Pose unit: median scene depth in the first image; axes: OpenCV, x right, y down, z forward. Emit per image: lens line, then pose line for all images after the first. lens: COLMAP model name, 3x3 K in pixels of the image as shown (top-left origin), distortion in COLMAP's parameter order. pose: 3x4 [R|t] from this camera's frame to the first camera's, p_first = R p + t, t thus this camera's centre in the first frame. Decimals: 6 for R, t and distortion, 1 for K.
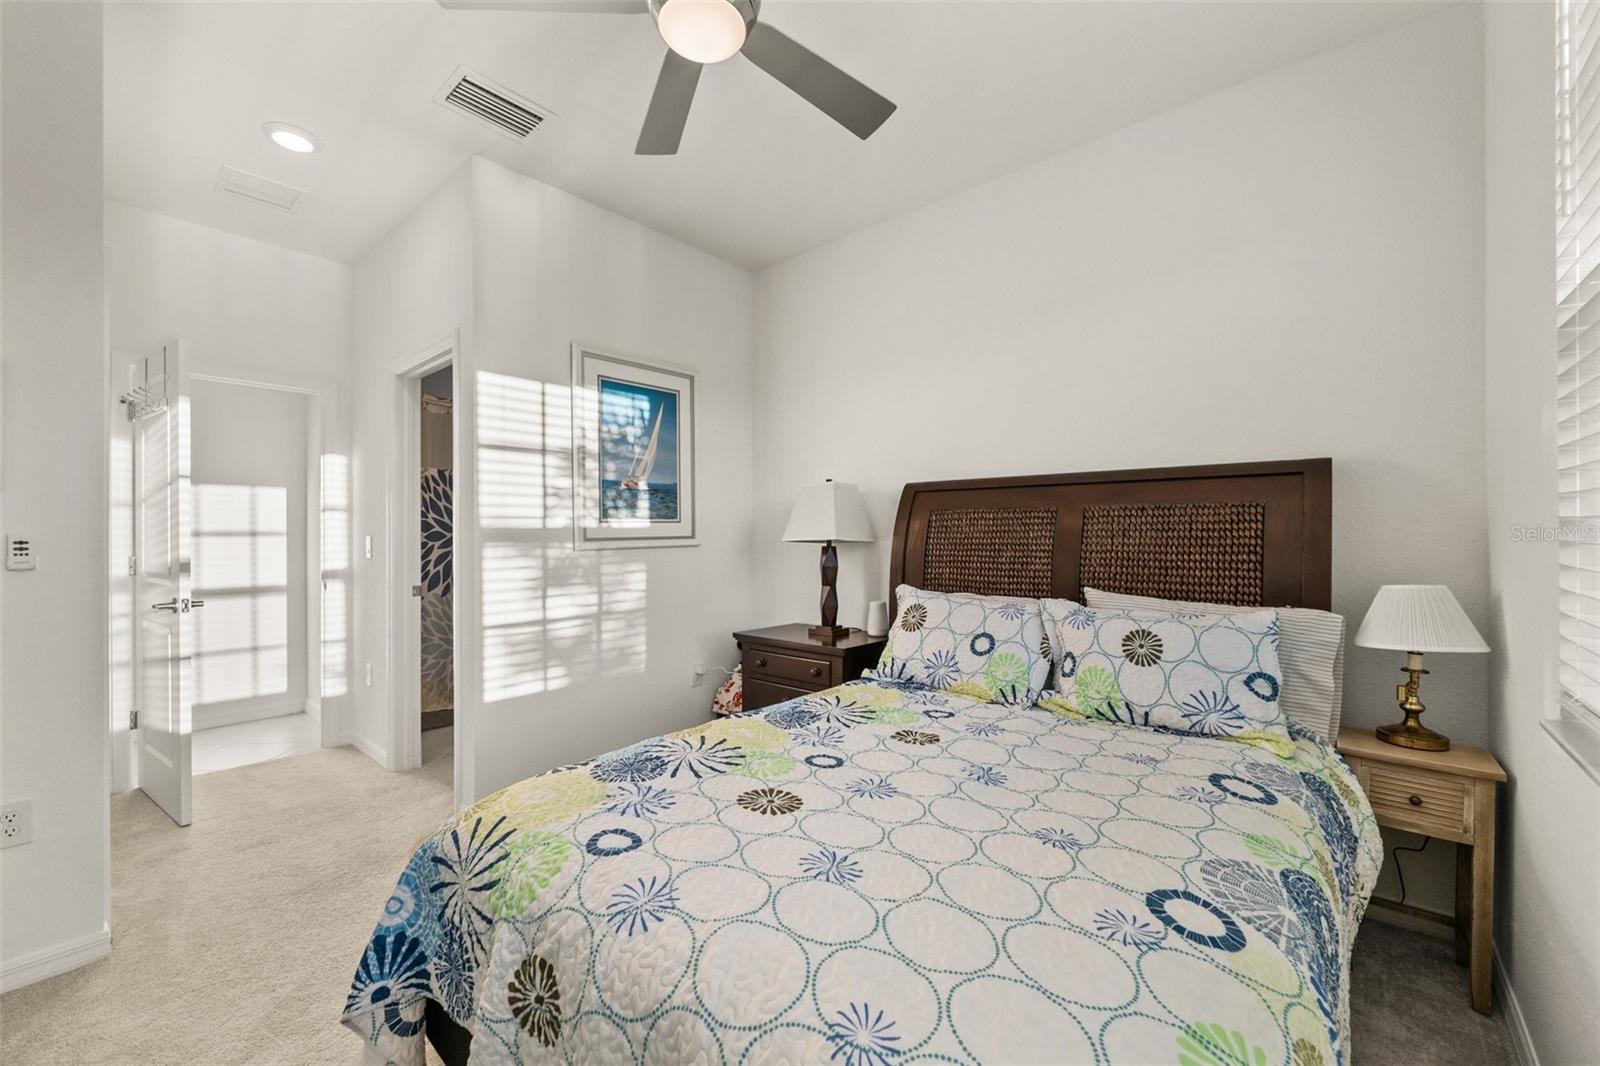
lens RADIAL K [[634.9, 0, 800.0], [0, 634.9, 533.0], [0, 0, 1]] dist [-0.001380, -0.000264]
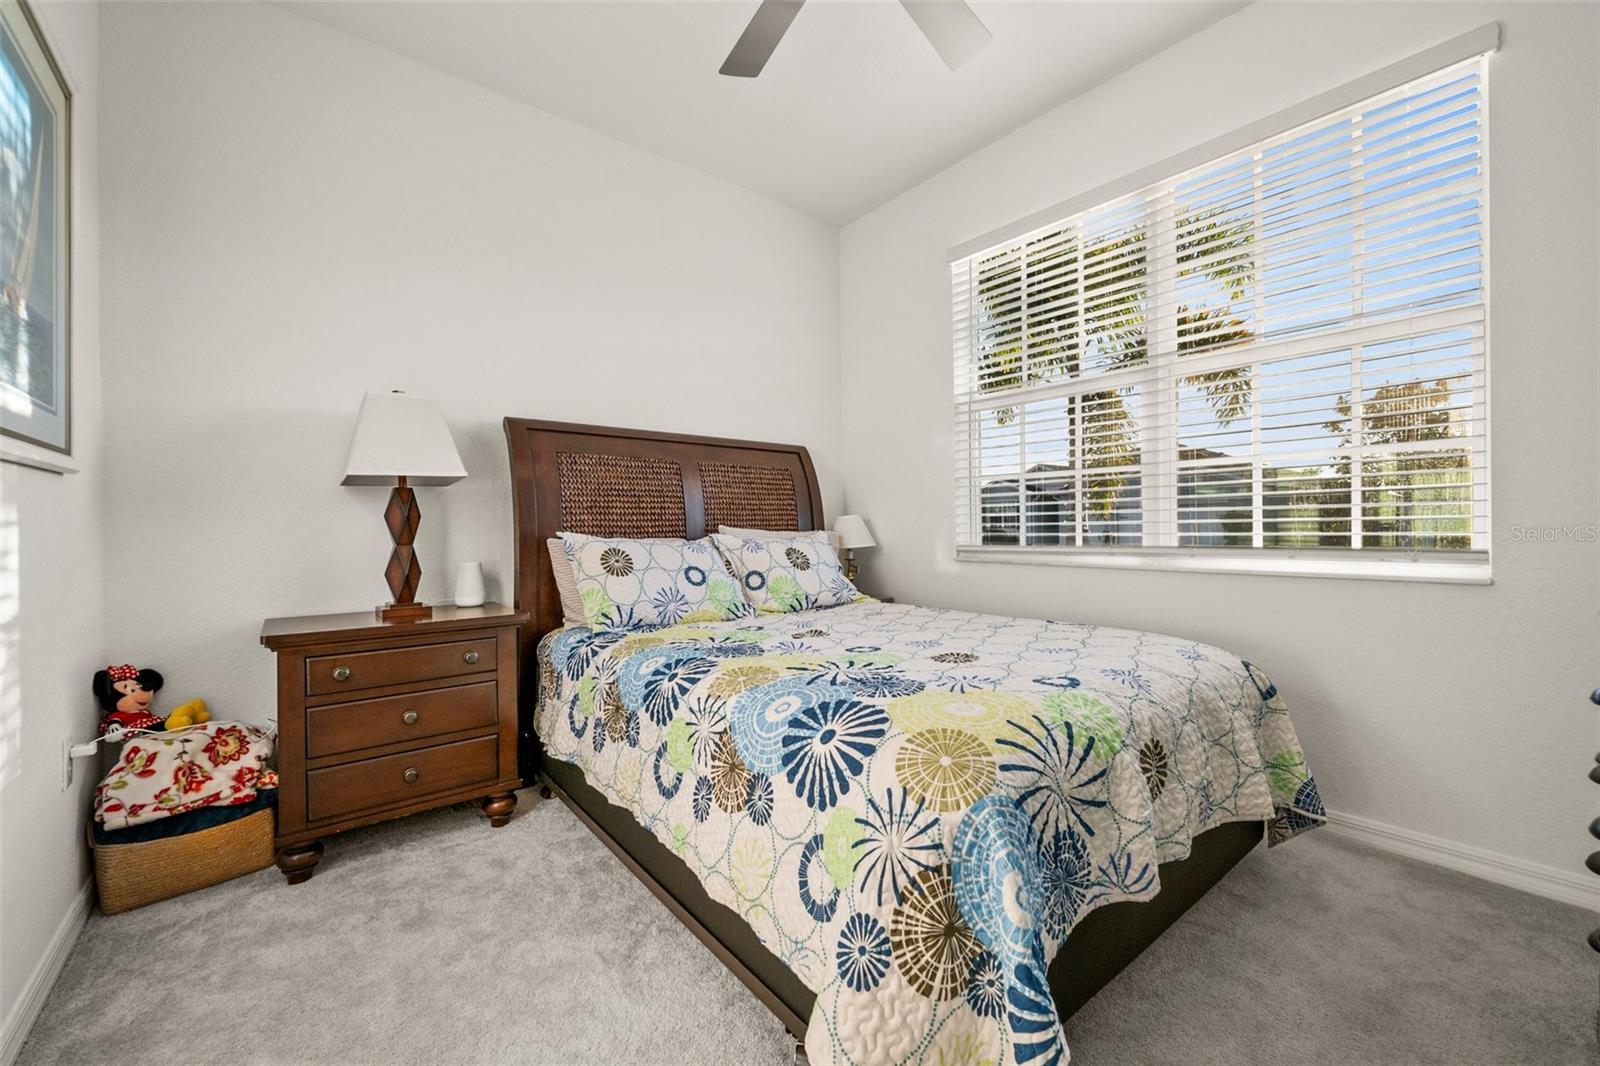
lens RADIAL K [[634.9, 0, 800.0], [0, 634.9, 533.0], [0, 0, 1]] dist [-0.001380, -0.000264]
pose [[0.174760, -0.001122, 0.984610, -0.935159], [0.009007, 0.999959, -0.000459, 0.124423], [-0.984570, 0.008948, 0.174763, 0.760643]]
